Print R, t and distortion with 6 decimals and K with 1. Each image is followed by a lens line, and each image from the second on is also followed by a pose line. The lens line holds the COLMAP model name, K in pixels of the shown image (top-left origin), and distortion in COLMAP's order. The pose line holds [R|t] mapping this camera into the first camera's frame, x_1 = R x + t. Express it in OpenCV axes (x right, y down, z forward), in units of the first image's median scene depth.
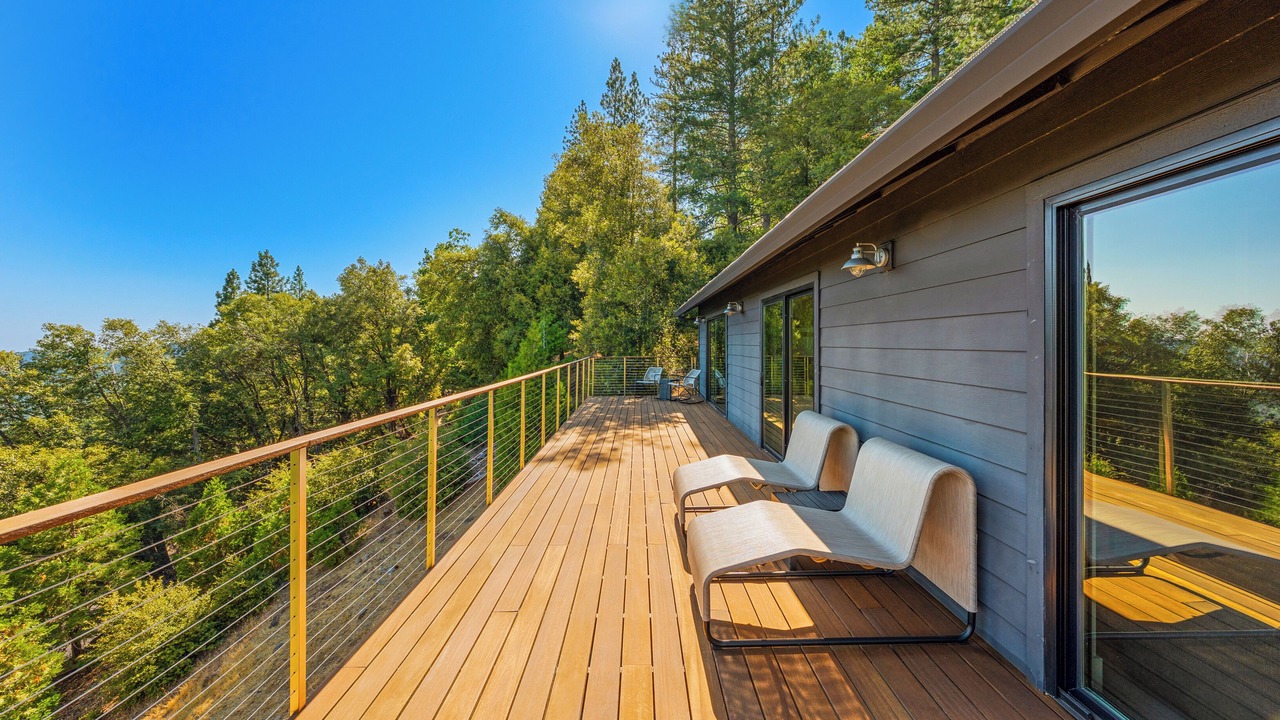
lens RADIAL K [[444.2, 0, 641.3], [0, 444.2, 344.9], [0, 0, 1]] dist [-0.001151, -0.000072]
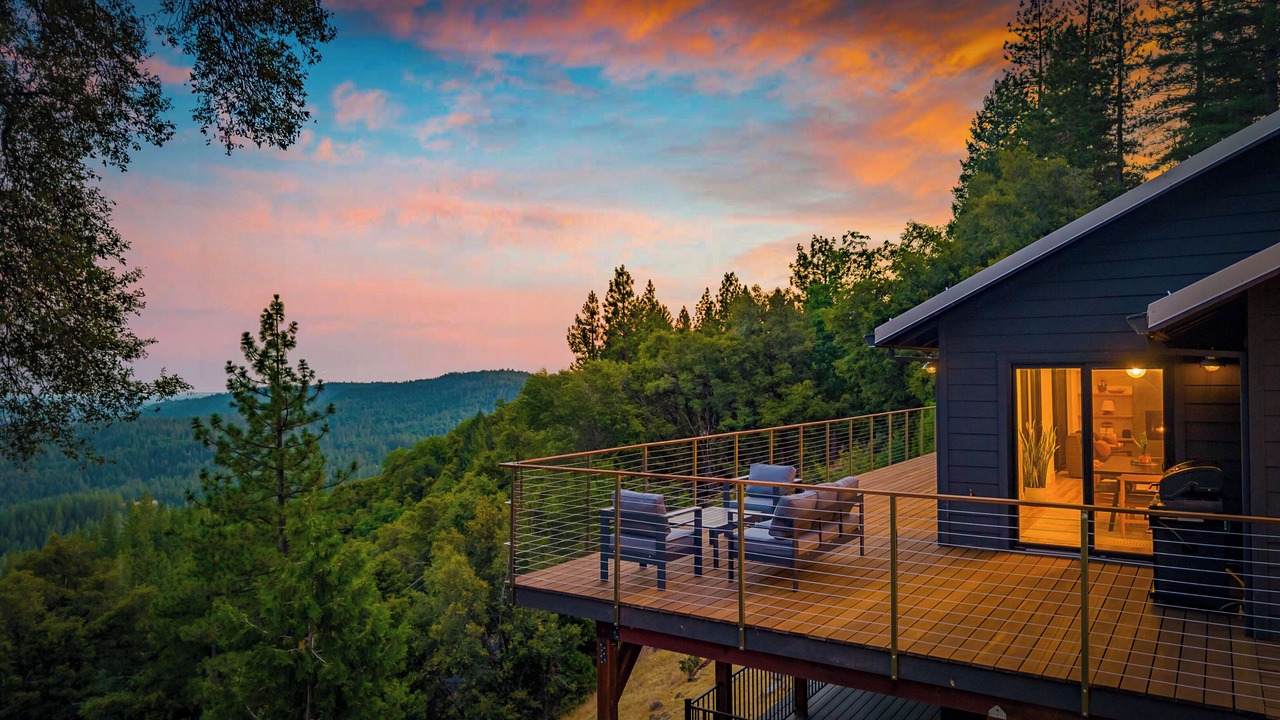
lens RADIAL K [[857.3, 0, 640.0], [0, 857.3, 360.0], [0, 0, 1]] dist [0.031256, -0.003098]
pose [[0.829673, -0.014056, -0.558073, 0.080695], [0.005023, 0.999830, -0.017714, -0.007347], [0.558228, 0.011894, 0.829602, -0.320558]]
